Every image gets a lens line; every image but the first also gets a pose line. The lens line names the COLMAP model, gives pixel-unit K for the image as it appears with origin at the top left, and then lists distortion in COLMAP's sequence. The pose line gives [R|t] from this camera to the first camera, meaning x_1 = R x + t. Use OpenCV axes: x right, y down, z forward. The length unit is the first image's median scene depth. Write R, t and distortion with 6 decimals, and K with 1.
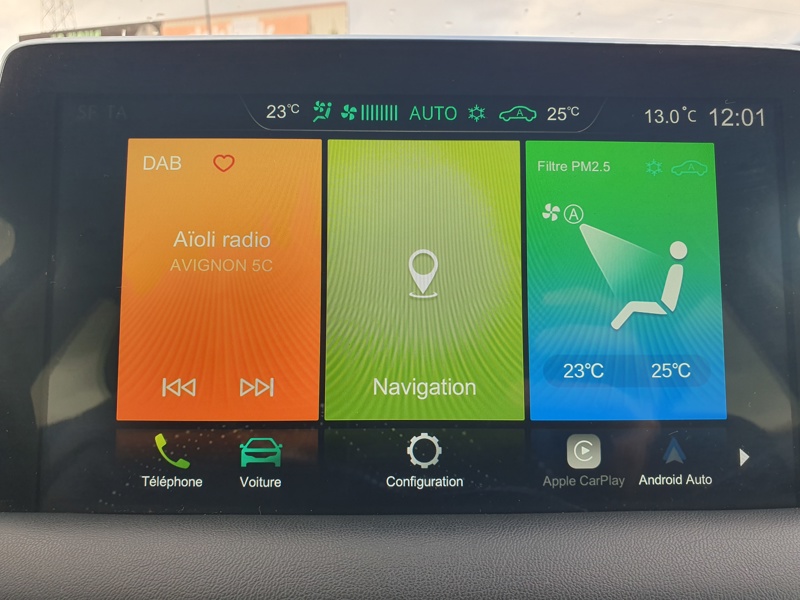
lens RADIAL K [[701.5, 0, 399.9], [0, 701.5, 299.7], [0, 0, 1]] dist [-0.046326, 0.062982]
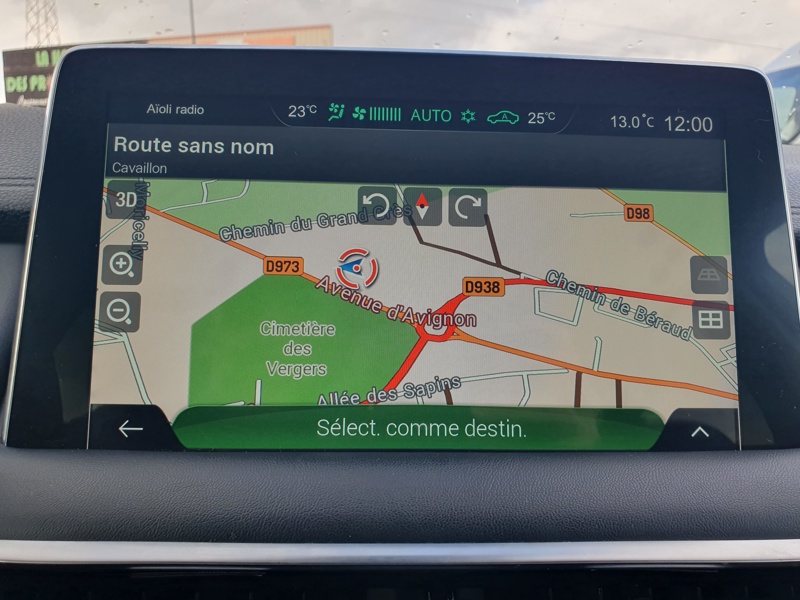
lens RADIAL K [[701.5, 0, 396.5], [0, 701.5, 299.8], [0, 0, 1]] dist [-0.046326, 0.062982]
pose [[0.999586, 0.012560, 0.025876, -0.036868], [-0.011767, 0.999462, -0.030606, 0.078548], [-0.026247, 0.030289, 0.999197, -0.159406]]
